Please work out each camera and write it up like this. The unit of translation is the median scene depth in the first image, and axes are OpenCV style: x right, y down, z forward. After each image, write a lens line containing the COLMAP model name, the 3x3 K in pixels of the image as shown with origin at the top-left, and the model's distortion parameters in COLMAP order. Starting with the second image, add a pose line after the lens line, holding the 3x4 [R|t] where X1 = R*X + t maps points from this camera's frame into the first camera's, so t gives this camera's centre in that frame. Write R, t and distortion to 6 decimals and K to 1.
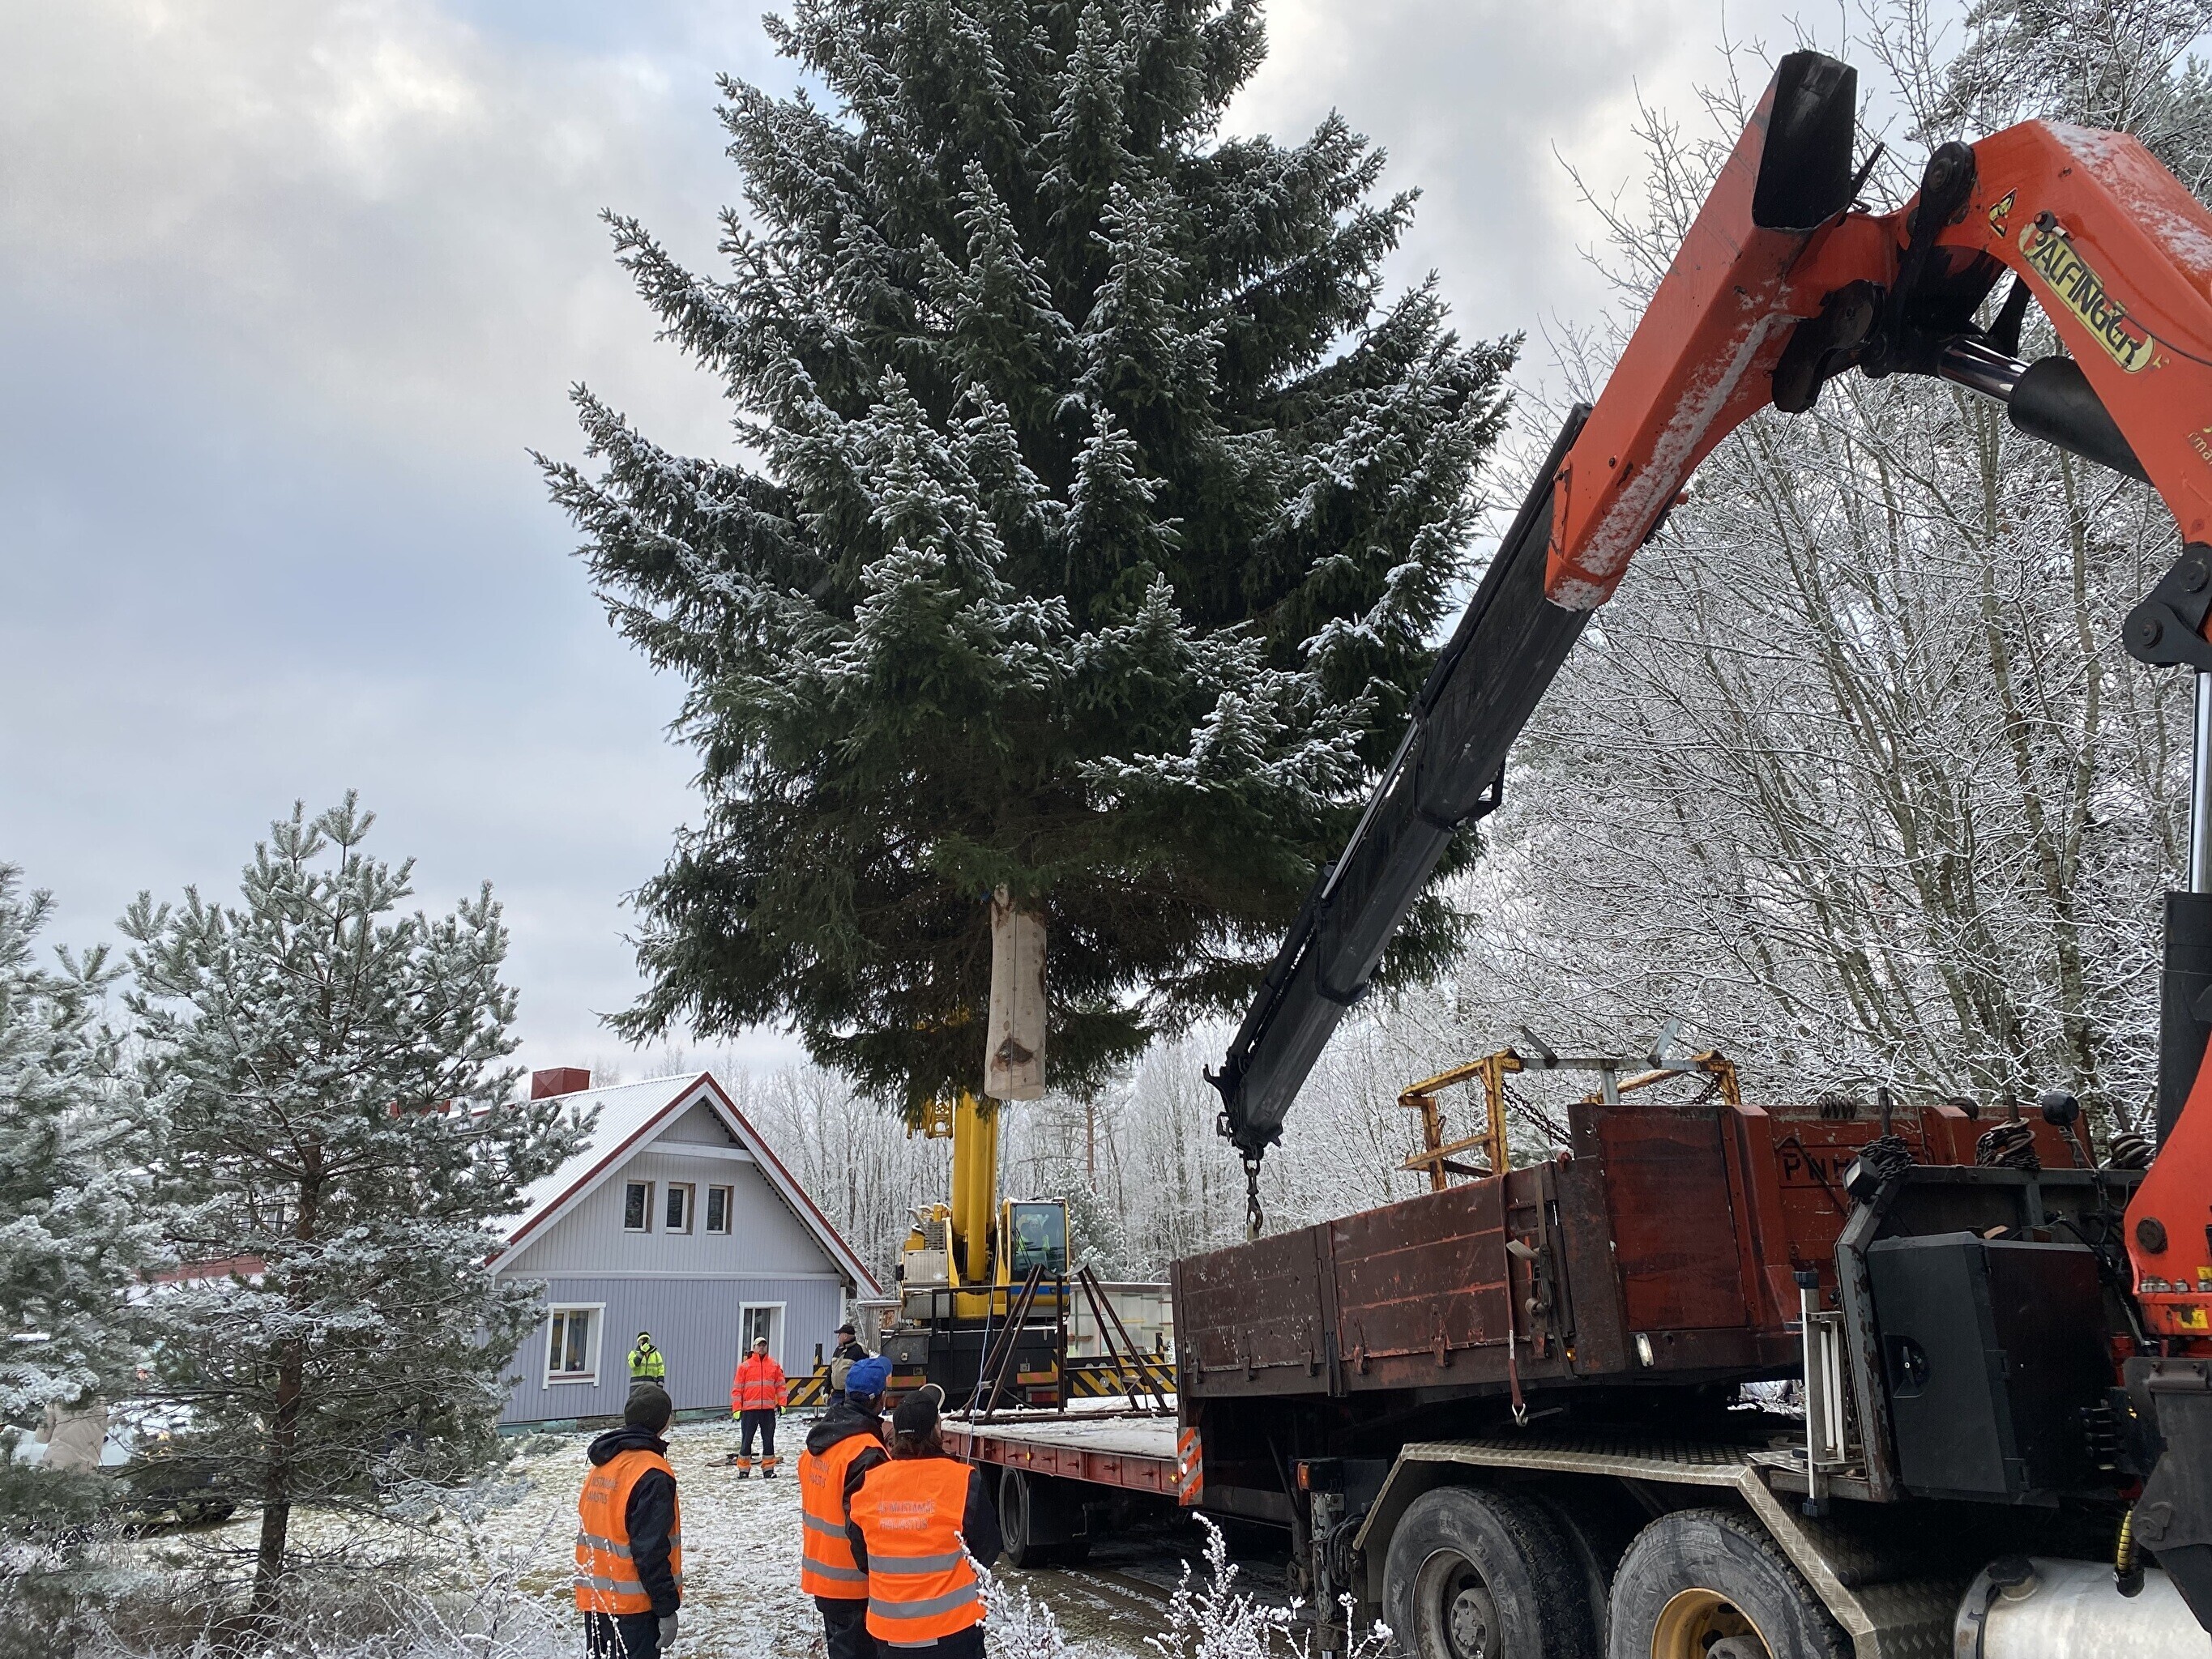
lens RADIAL K [[1631.1, 0, 1117.5], [0, 1631.1, 819.9], [0, 0, 1]] dist [0.029244, -0.024168]
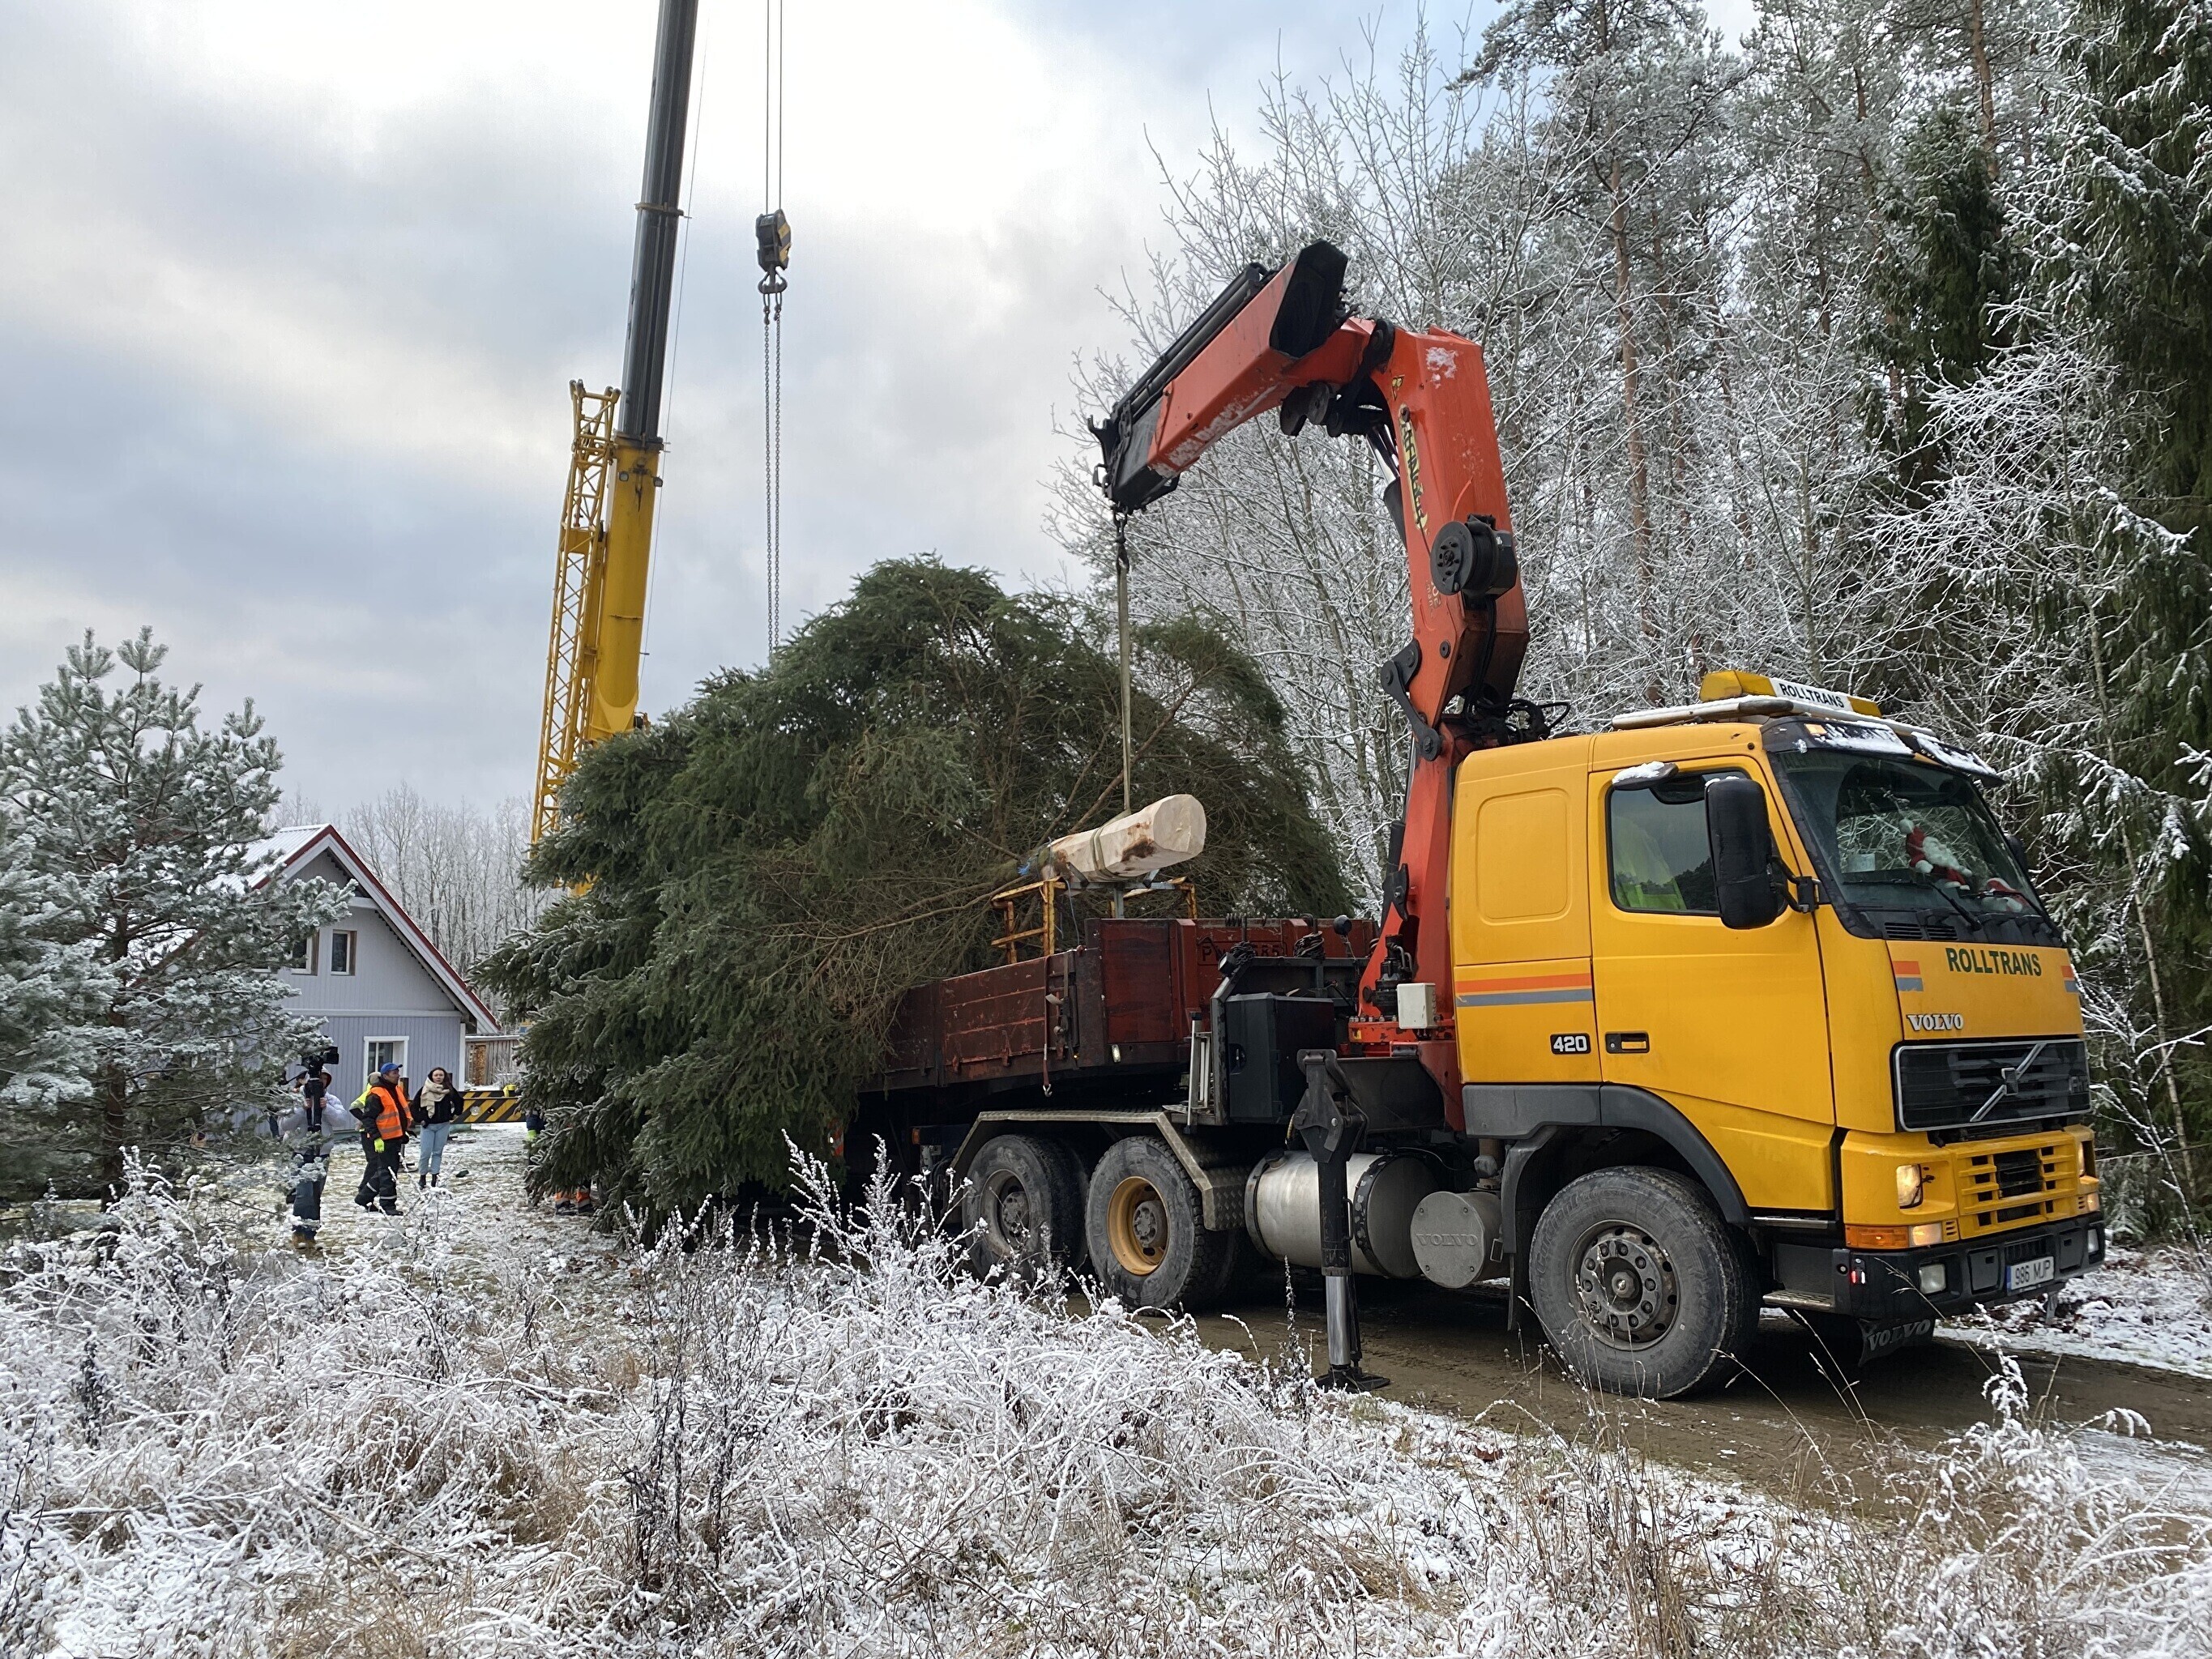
lens RADIAL K [[1631.1, 0, 1096.6], [0, 1631.1, 826.2], [0, 0, 1]] dist [0.029244, -0.024168]
pose [[0.971861, 0.025801, 0.234137, -0.116140], [-0.062531, 0.986579, 0.150836, -0.178248], [-0.227103, -0.161233, 0.960431, -0.626409]]
